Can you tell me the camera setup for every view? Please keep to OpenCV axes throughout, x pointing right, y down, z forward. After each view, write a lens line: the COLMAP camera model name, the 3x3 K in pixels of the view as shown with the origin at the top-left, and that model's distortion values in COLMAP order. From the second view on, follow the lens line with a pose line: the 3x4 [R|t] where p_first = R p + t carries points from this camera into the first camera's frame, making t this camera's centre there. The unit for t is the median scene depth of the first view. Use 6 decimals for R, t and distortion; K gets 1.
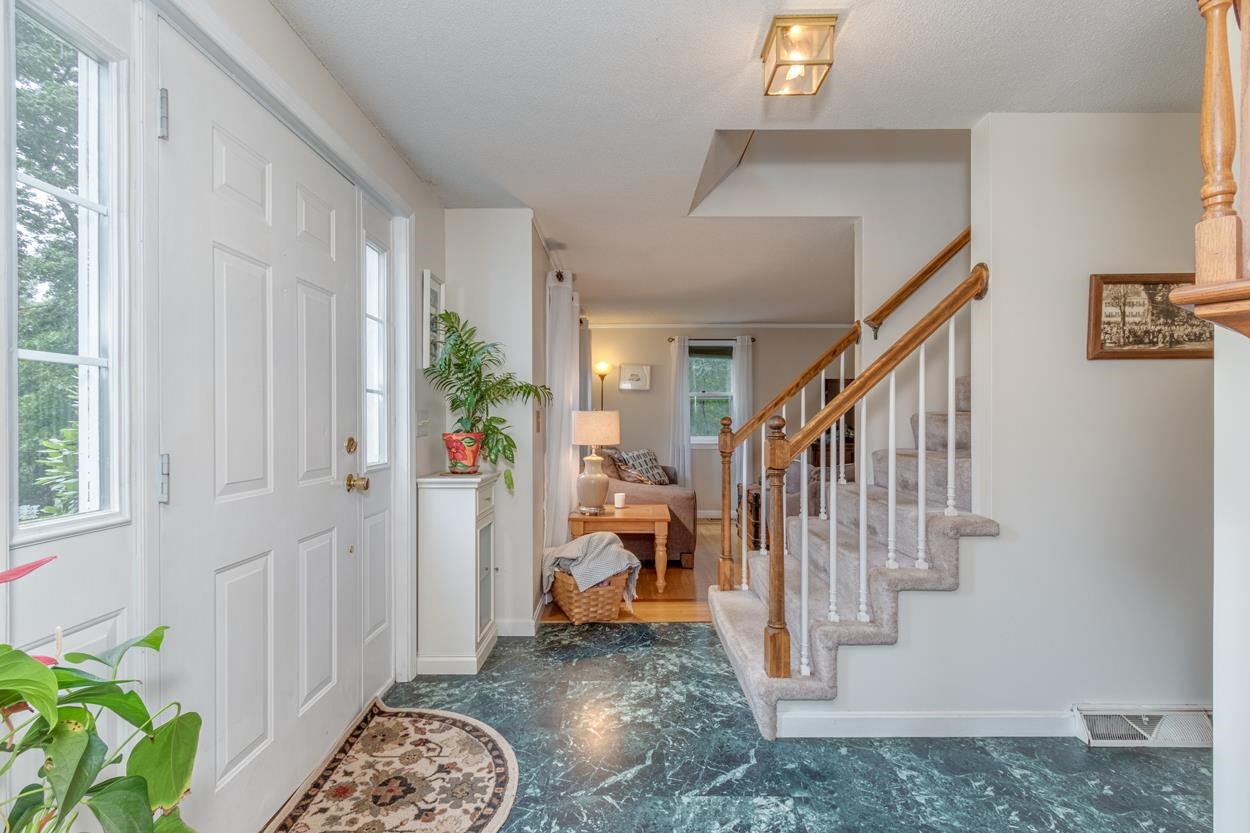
lens RADIAL K [[575.7, 0, 627.9], [0, 575.7, 419.2], [0, 0, 1]] dist [0.000537, -0.000687]
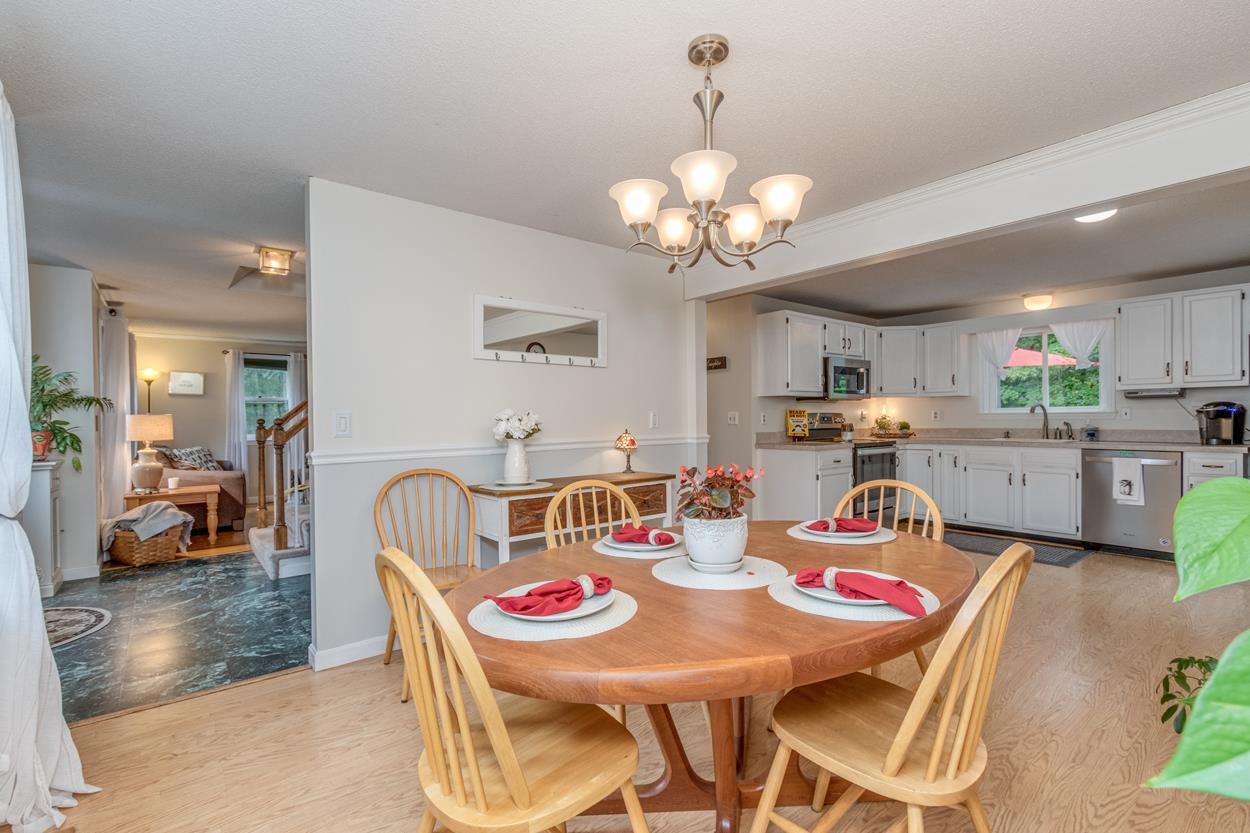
lens RADIAL K [[577.7, 0, 622.0], [0, 577.7, 418.7], [0, 0, 1]] dist [0.012954, -0.000287]
pose [[0.793212, -0.011383, 0.608839, -0.012725], [0.010197, 0.999933, 0.005410, -0.002023], [-0.608860, 0.001917, 0.793275, -0.861489]]
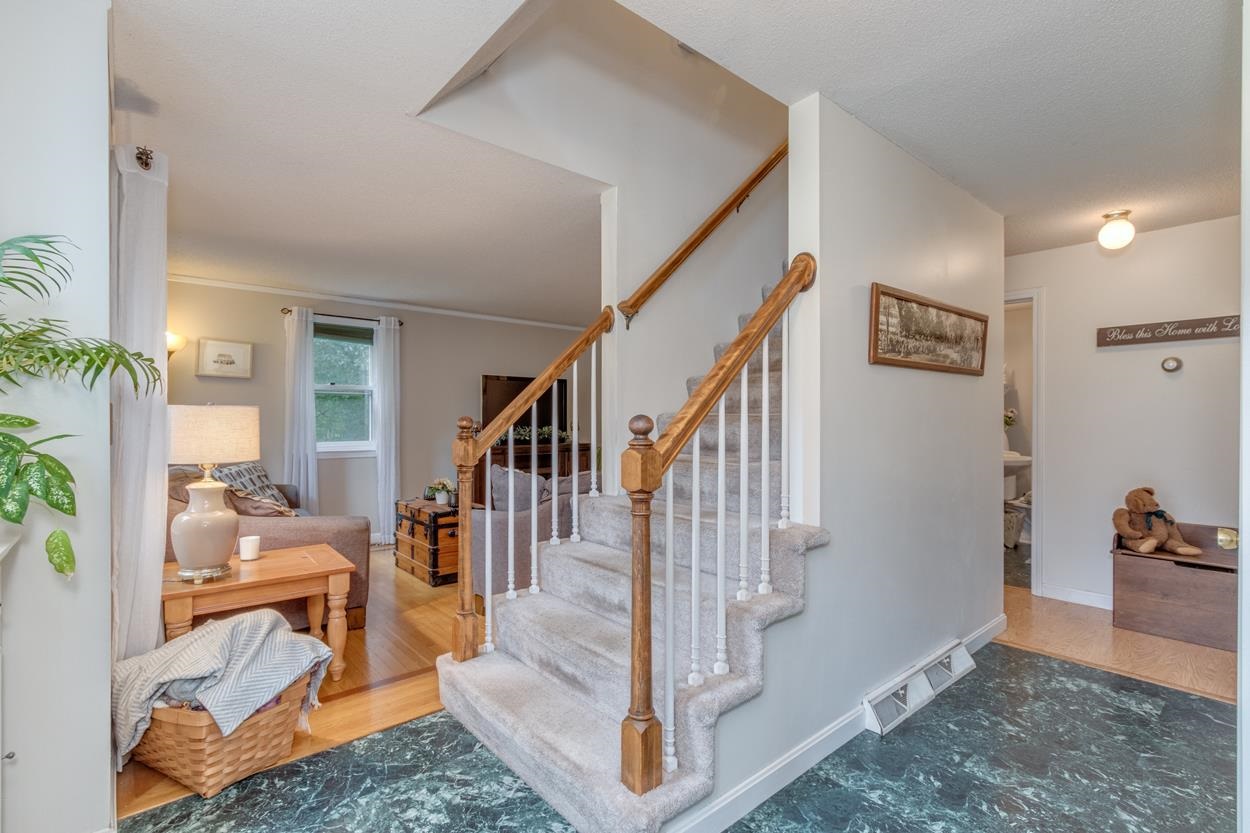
lens RADIAL K [[575.7, 0, 627.9], [0, 575.7, 419.2], [0, 0, 1]] dist [0.000537, -0.000687]
pose [[0.760112, 0.001895, 0.649789, -0.143095], [-0.001511, 0.999998, -0.001149, -0.000369], [-0.649790, -0.000108, 0.760113, 0.325904]]
